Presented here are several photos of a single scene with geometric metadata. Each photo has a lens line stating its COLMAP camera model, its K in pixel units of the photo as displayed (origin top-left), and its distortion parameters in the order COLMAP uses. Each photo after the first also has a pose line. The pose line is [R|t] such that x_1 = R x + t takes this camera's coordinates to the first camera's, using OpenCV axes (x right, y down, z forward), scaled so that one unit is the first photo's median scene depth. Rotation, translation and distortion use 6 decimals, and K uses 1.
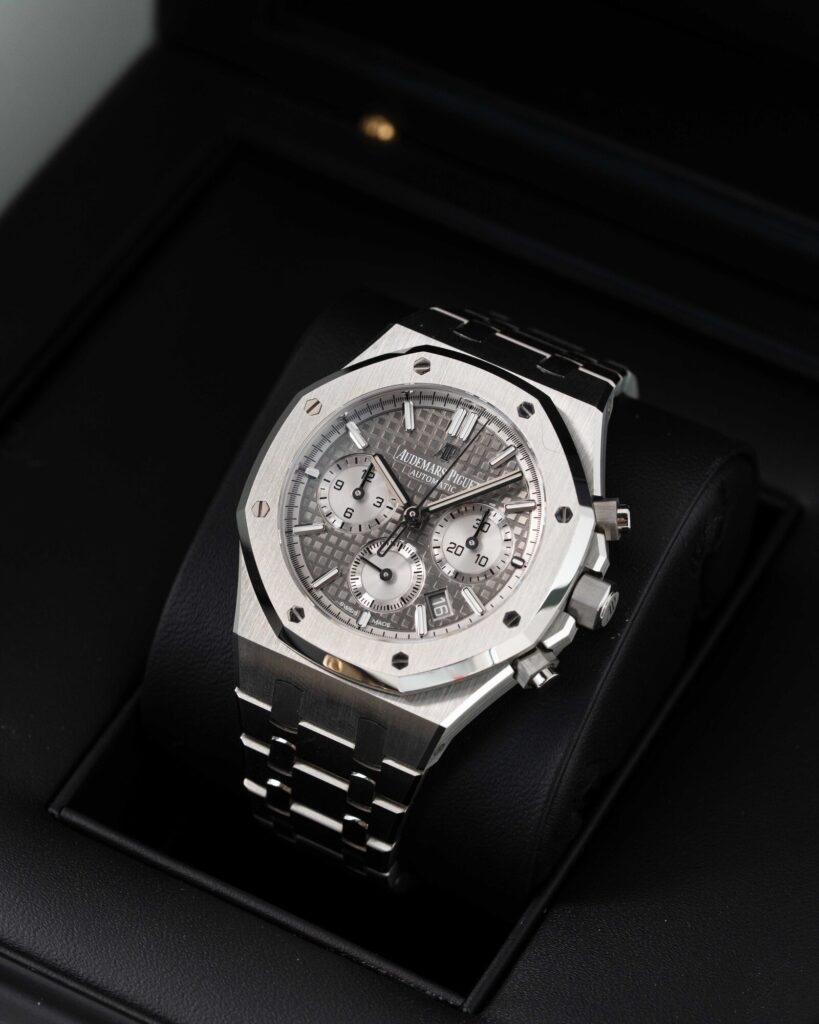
lens RADIAL K [[4208.9, 0, 408.5], [0, 4208.9, 512.6], [0, 0, 1]] dist [-0.094352, 0.000000]
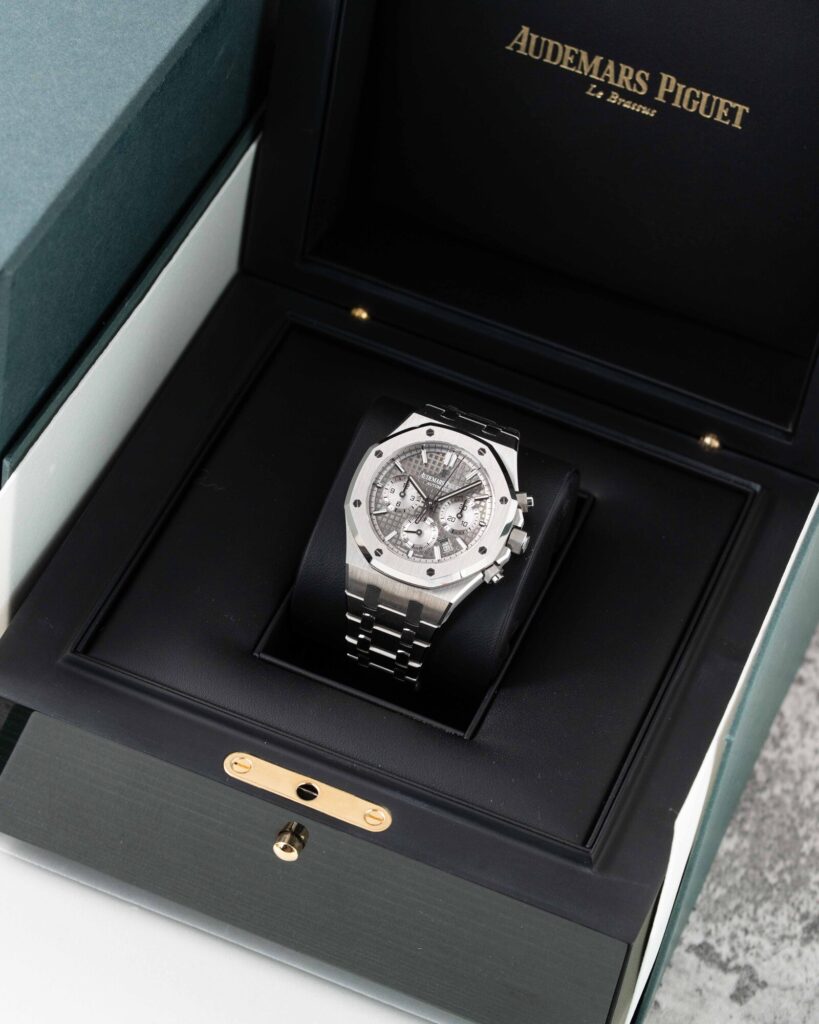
lens RADIAL K [[4208.9, 0, 409.8], [0, 4208.9, 511.5], [0, 0, 1]] dist [-0.094352, 0.000000]
pose [[0.987876, -0.034454, 0.151374, -0.324749], [0.037749, 0.999108, -0.018949, 0.043639], [-0.150586, 0.024433, 0.988295, -1.064514]]
